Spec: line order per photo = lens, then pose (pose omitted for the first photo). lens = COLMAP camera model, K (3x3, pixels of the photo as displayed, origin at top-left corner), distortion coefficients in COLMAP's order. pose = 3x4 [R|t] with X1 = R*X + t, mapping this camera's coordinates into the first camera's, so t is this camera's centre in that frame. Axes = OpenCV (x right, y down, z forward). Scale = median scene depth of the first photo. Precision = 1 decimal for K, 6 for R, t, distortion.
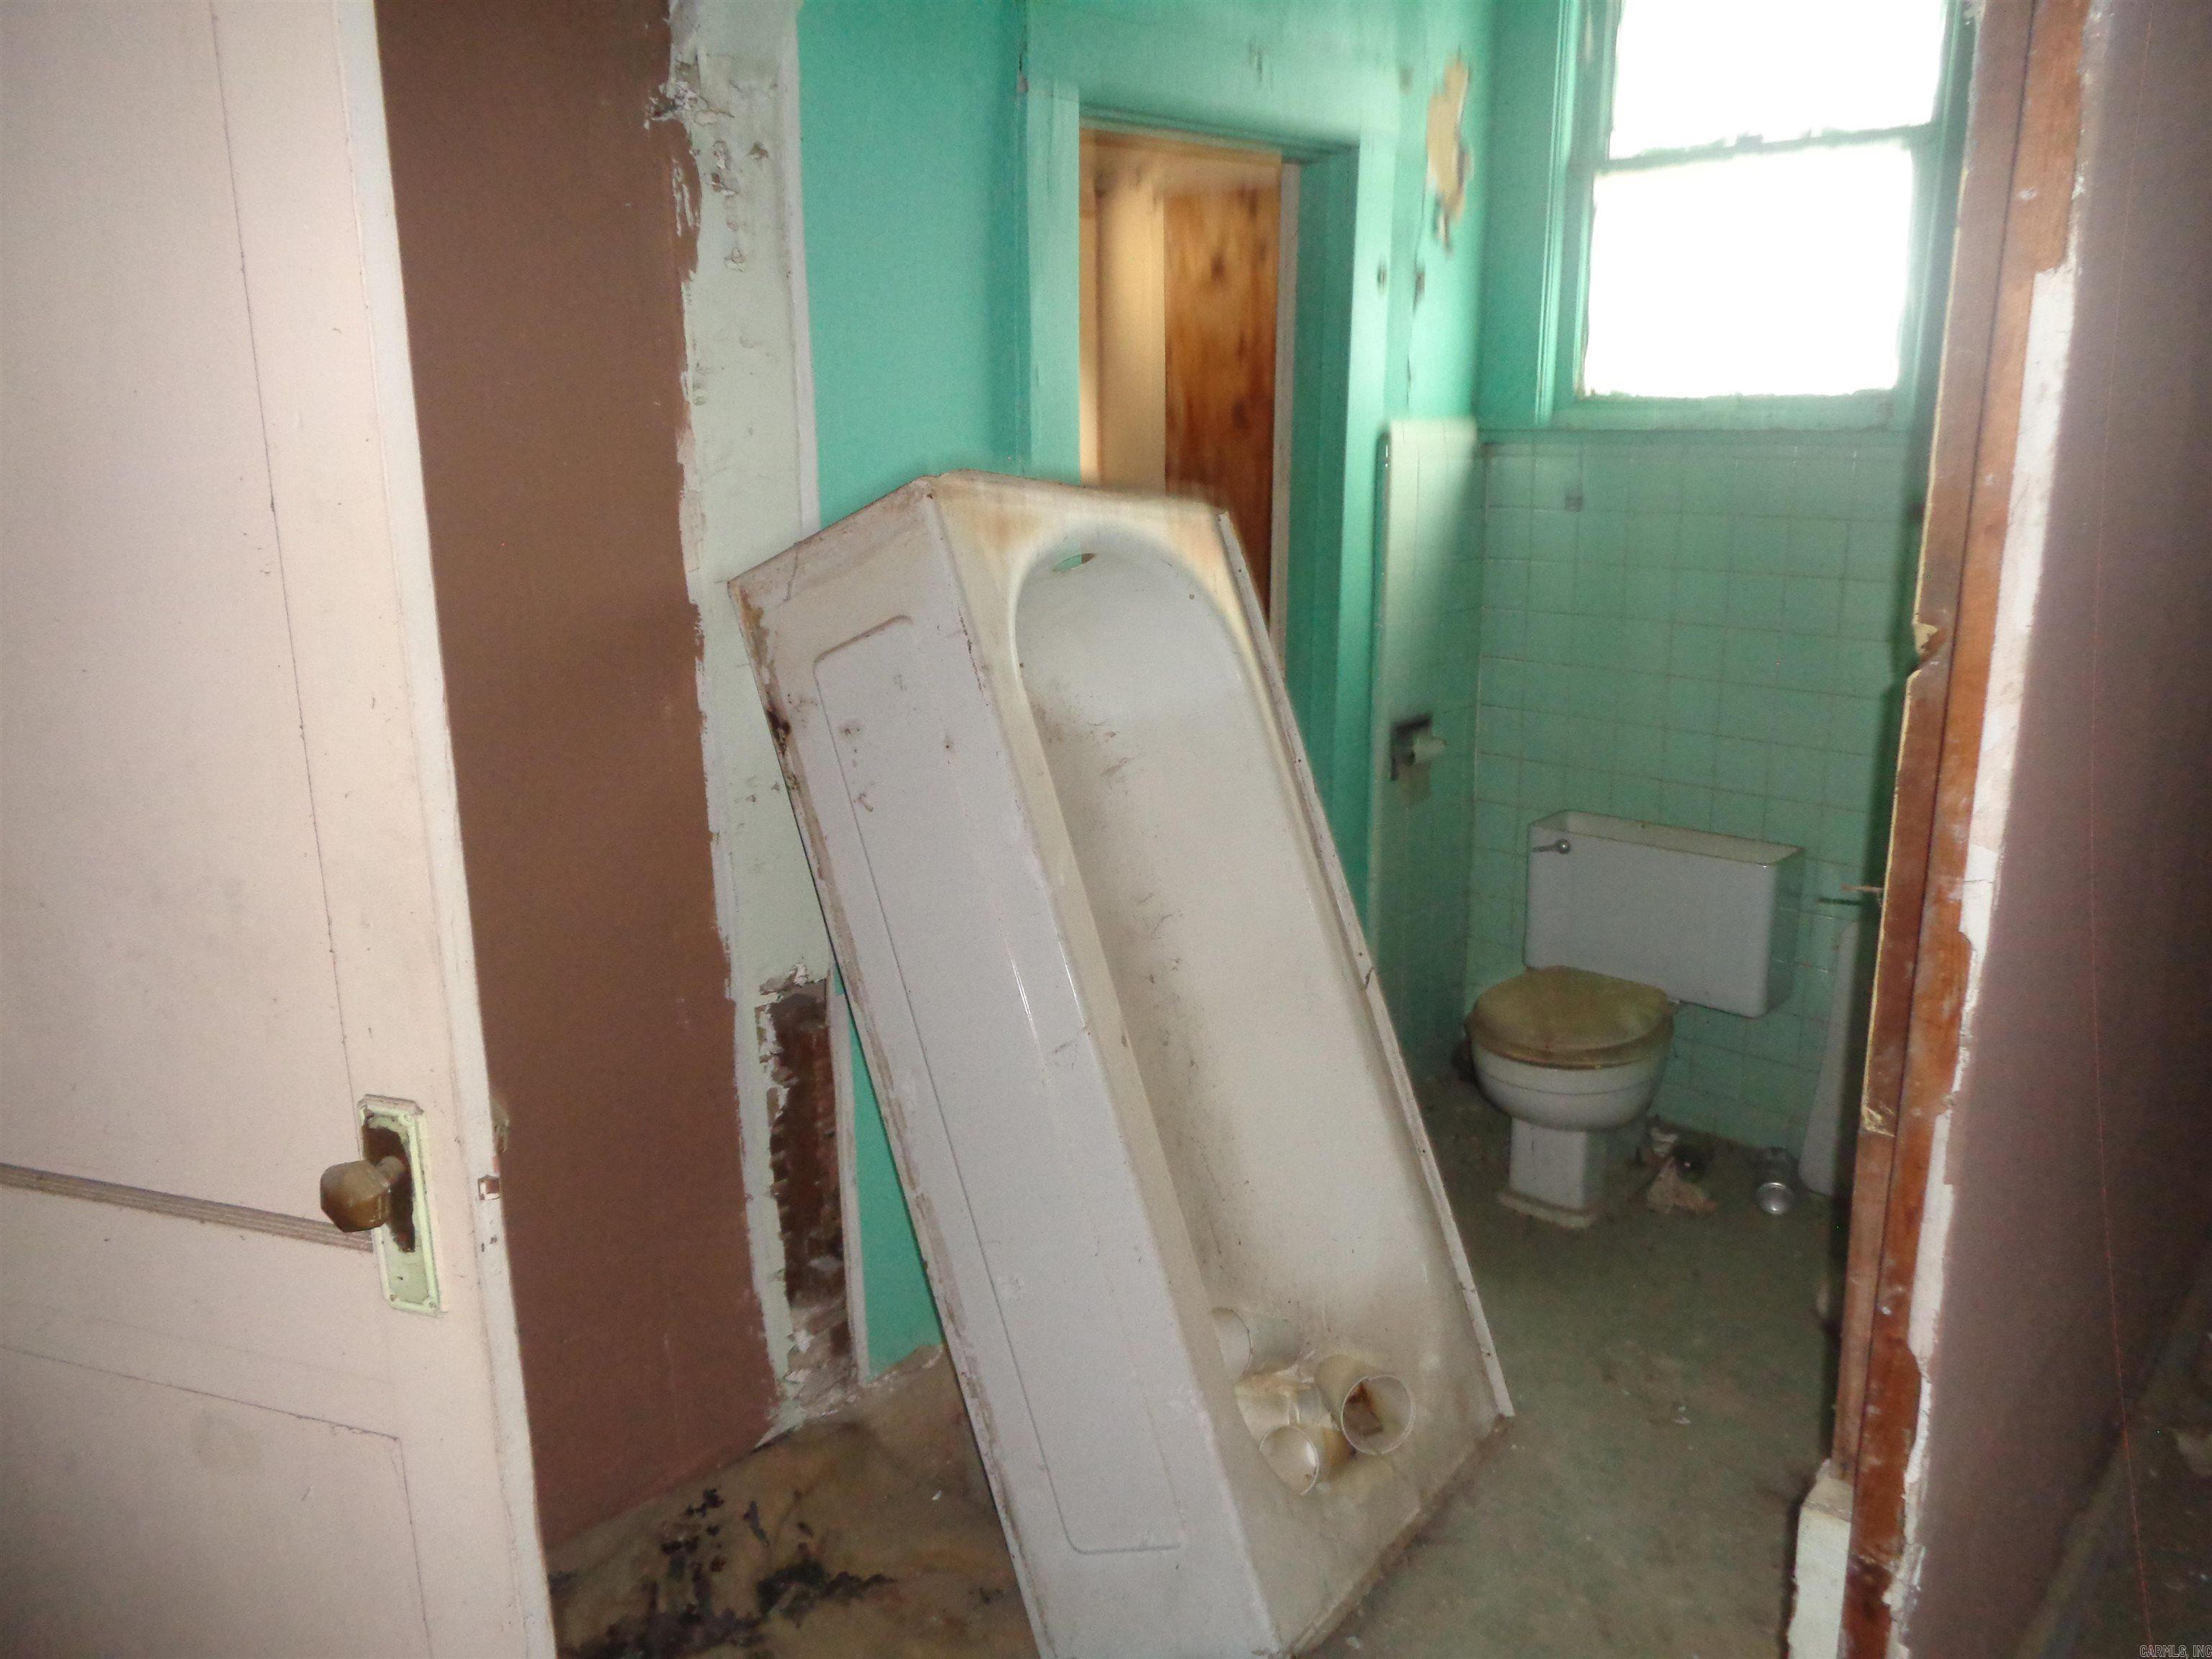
lens RADIAL K [[1592.6, 0, 1106.0], [0, 1592.6, 829.5], [0, 0, 1]] dist [-0.006882, -0.002150]
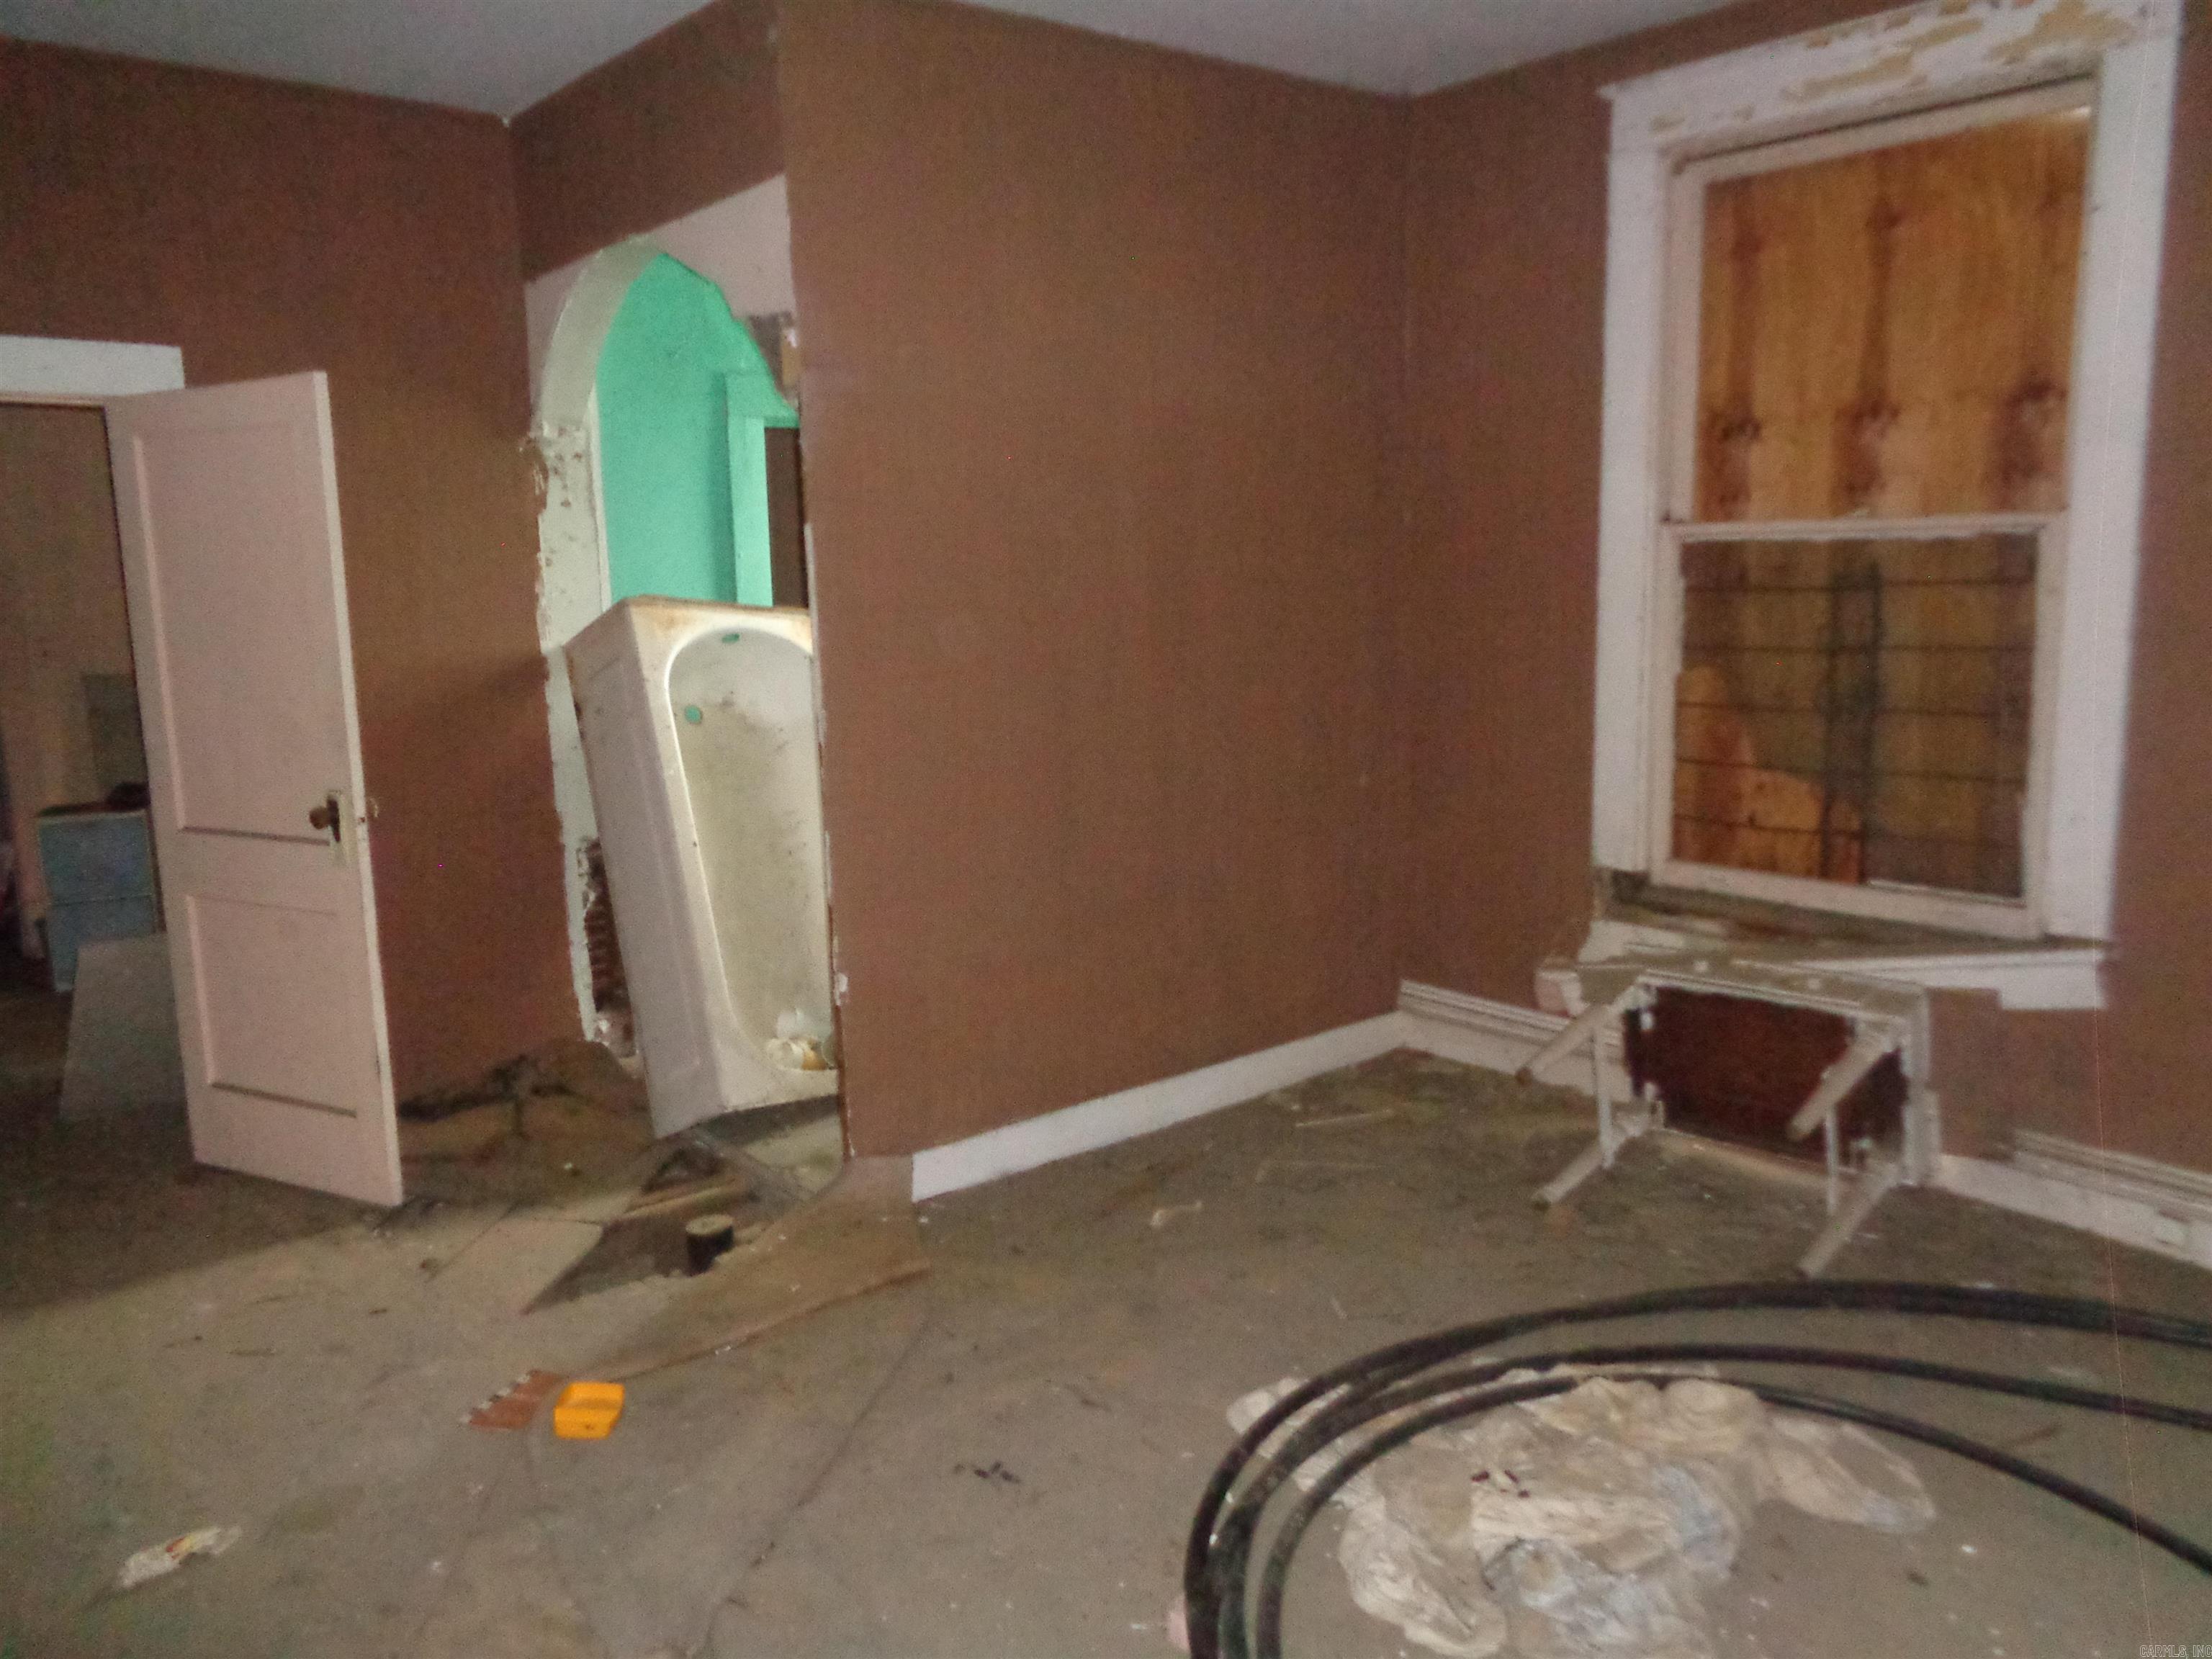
lens RADIAL K [[1657.9, 0, 1106.0], [0, 1657.9, 829.5], [0, 0, 1]] dist [0.047181, -0.070631]
pose [[0.984086, 0.019187, -0.176654, 0.944215], [-0.033288, 0.996459, -0.077206, 0.256795], [0.174547, 0.081857, 0.981240, -1.142695]]
